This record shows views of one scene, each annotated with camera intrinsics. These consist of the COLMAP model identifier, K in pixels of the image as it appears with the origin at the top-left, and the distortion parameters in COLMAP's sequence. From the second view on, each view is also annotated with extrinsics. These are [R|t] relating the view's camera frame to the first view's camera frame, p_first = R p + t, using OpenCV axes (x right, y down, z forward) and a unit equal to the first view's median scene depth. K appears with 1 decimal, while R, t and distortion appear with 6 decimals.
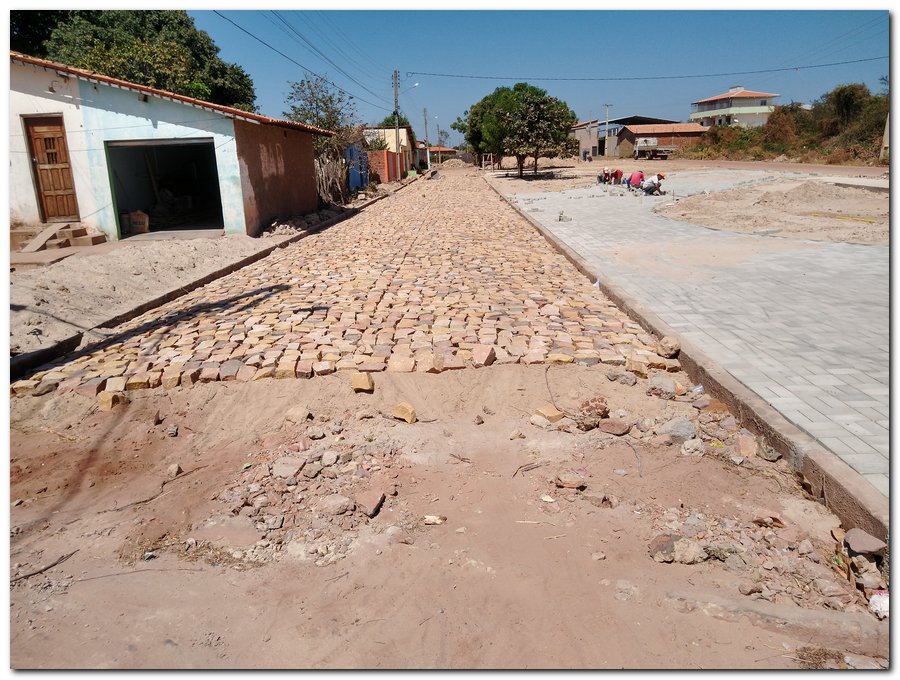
lens RADIAL K [[693.8, 0, 466.3], [0, 693.8, 340.5], [0, 0, 1]] dist [0.001017, -0.005226]
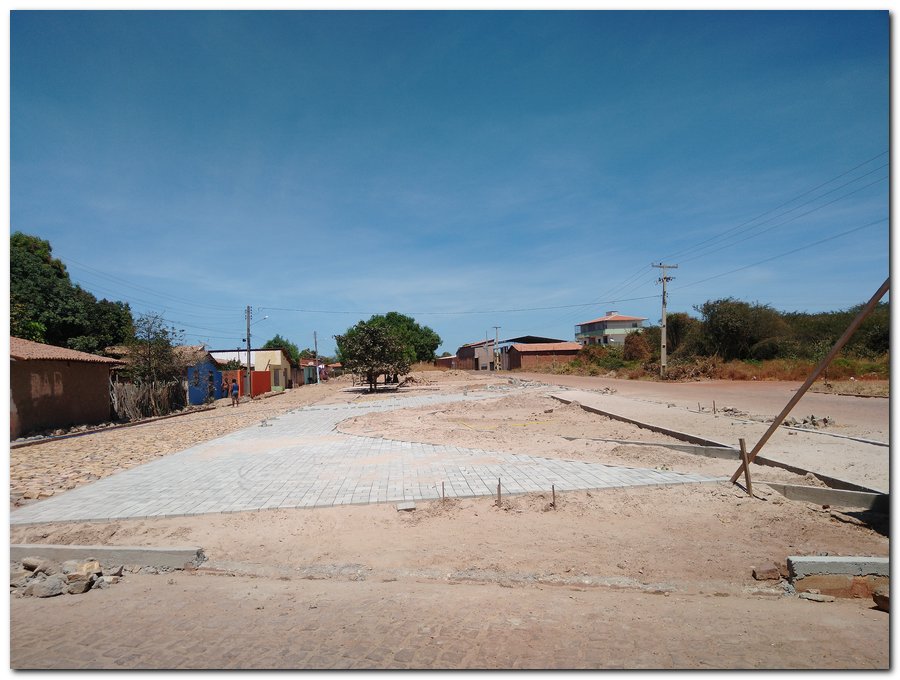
lens RADIAL K [[673.3, 0, 450.0], [0, 673.3, 340.0], [0, 0, 1]] dist [0.092666, -0.150874]
pose [[0.997568, 0.000588, 0.069695, 0.153352], [0.020226, 0.954494, -0.297545, 0.023285], [-0.066699, 0.298231, 0.952161, -0.120014]]
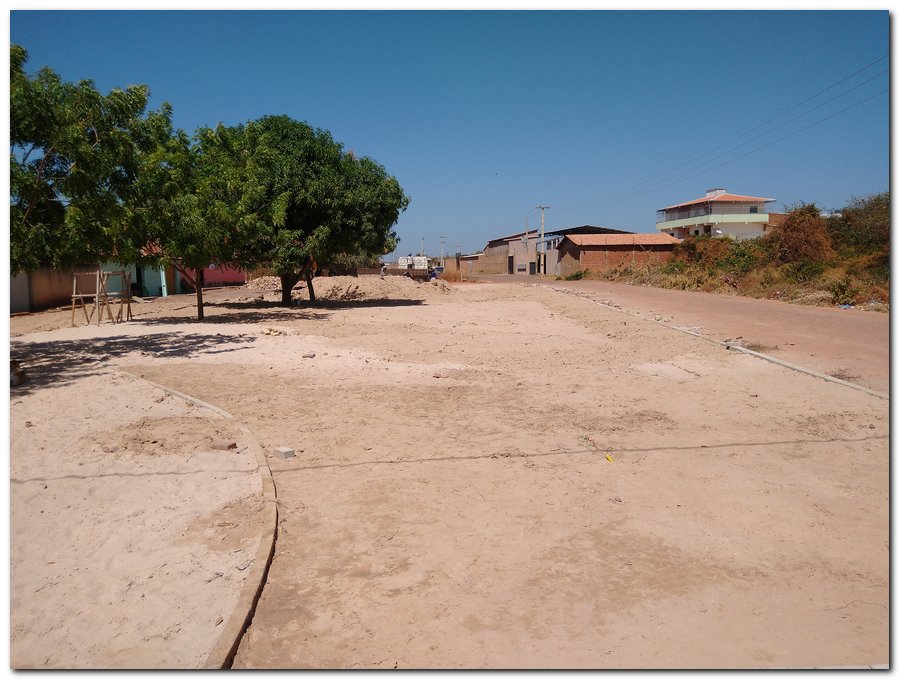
lens RADIAL K [[685.6, 0, 450.0], [0, 685.6, 340.0], [0, 0, 1]] dist [0.077705, -0.171258]
pose [[0.999695, 0.018136, 0.016789, 0.292706], [-0.015279, 0.987484, -0.156975, -0.262408], [-0.019426, 0.156671, 0.987460, 0.938995]]
